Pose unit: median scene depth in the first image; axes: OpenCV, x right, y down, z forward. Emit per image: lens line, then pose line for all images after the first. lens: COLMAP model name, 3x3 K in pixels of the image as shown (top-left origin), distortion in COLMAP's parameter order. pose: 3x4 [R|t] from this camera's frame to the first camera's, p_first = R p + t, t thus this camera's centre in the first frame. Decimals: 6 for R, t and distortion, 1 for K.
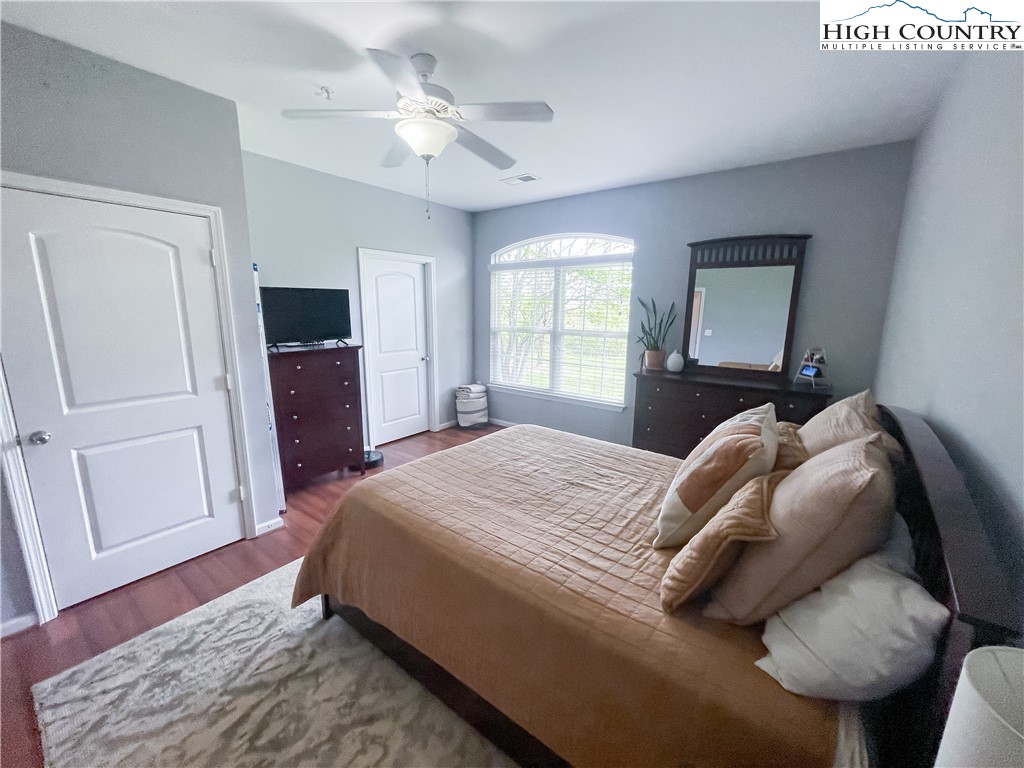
lens RADIAL K [[411.5, 0, 512.0], [0, 411.5, 384.0], [0, 0, 1]] dist [-0.002778, 0.000293]
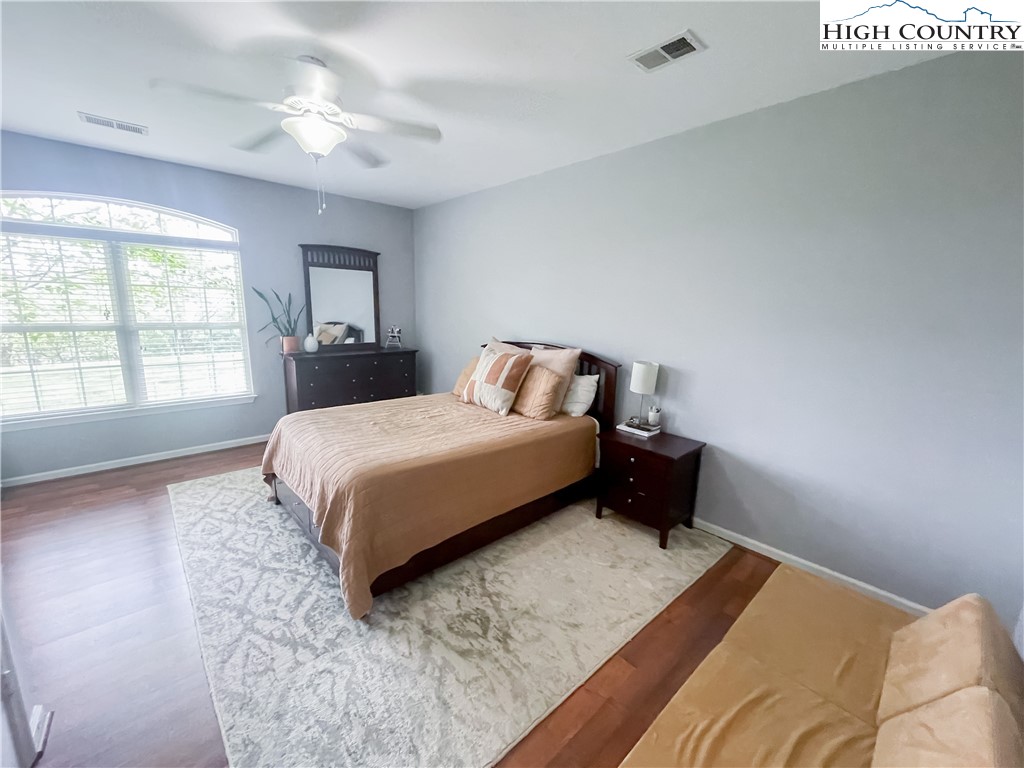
lens RADIAL K [[411.5, 0, 512.0], [0, 411.5, 384.0], [0, 0, 1]] dist [-0.002778, 0.000293]
pose [[0.176680, -0.191552, 0.965449, -0.777759], [0.161250, 0.973260, 0.163592, -0.049160], [-0.970970, 0.126775, 0.202843, 0.239092]]
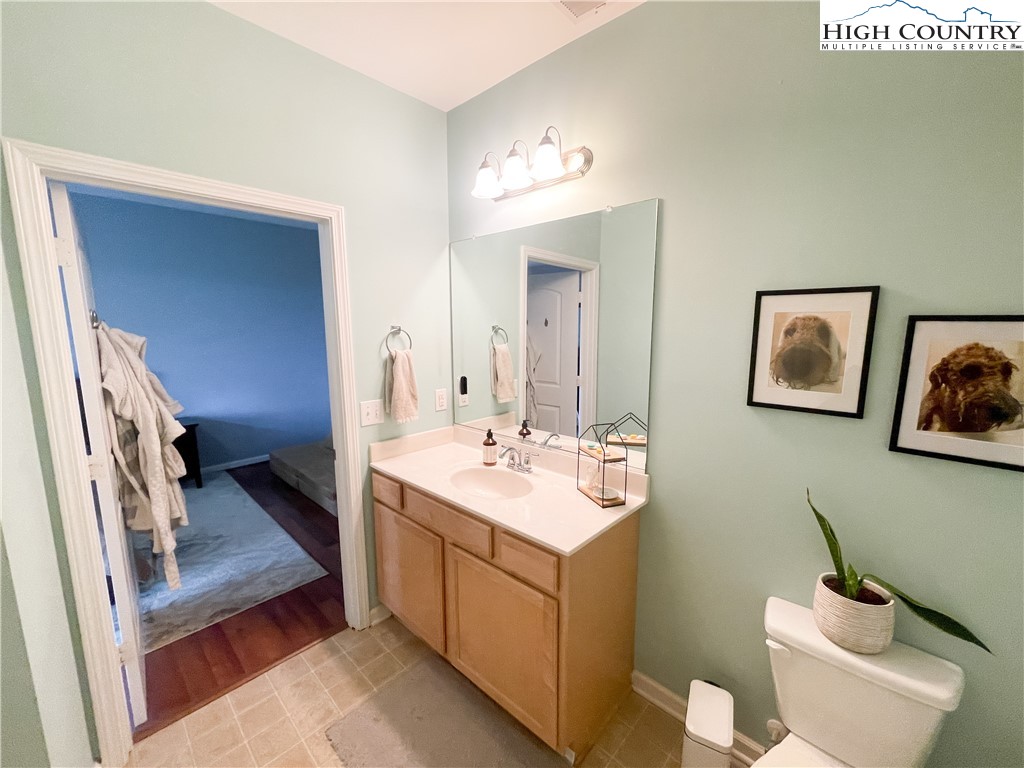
lens RADIAL K [[411.5, 0, 512.0], [0, 411.5, 384.0], [0, 0, 1]] dist [-0.002778, 0.000293]
pose [[-0.995392, -0.021021, 0.093560, -1.033361], [0.010989, 0.944240, 0.329073, -0.236078], [-0.095261, 0.328585, -0.939658, 1.101590]]
